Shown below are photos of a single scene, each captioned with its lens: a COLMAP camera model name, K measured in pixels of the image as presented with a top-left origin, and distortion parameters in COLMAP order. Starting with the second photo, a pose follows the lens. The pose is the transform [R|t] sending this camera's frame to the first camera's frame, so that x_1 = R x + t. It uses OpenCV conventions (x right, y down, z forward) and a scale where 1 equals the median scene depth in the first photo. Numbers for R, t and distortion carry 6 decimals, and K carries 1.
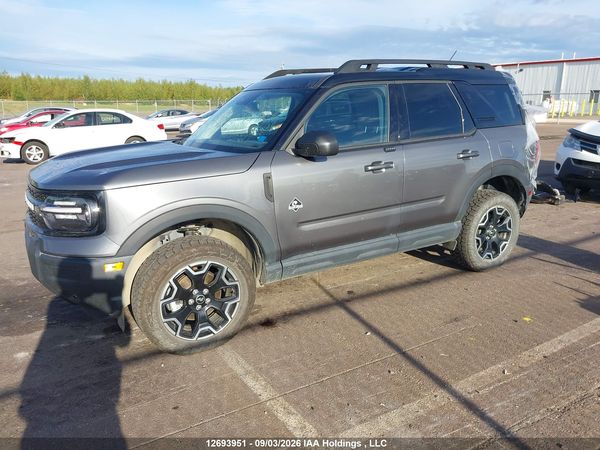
lens RADIAL K [[474.1, 0, 300.0], [0, 474.1, 225.0], [0, 0, 1]] dist [0.003131, -0.010806]
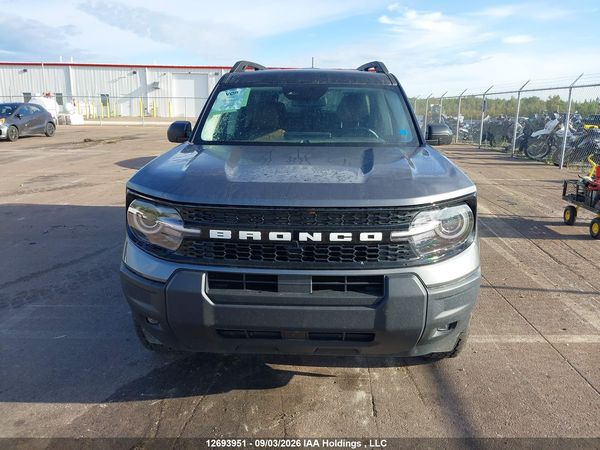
lens RADIAL K [[474.1, 0, 300.0], [0, 474.1, 225.0], [0, 0, 1]] dist [0.003131, -0.010806]
pose [[0.544133, -0.184784, 0.818397, -1.103751], [0.189632, 0.977289, 0.094578, -0.125031], [-0.817287, 0.103731, 0.566817, 0.655816]]
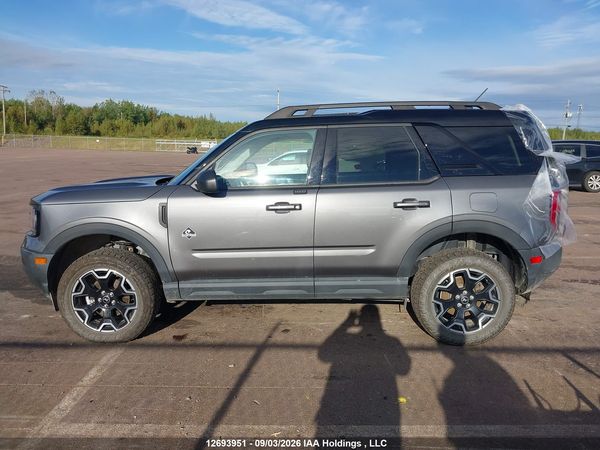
lens RADIAL K [[474.1, 0, 300.0], [0, 474.1, 225.0], [0, 0, 1]] dist [0.003131, -0.010806]
pose [[0.847933, 0.098282, -0.520913, 0.819914], [-0.141706, 0.988927, -0.044084, -0.051785], [0.510812, 0.111197, 0.852471, 0.172395]]
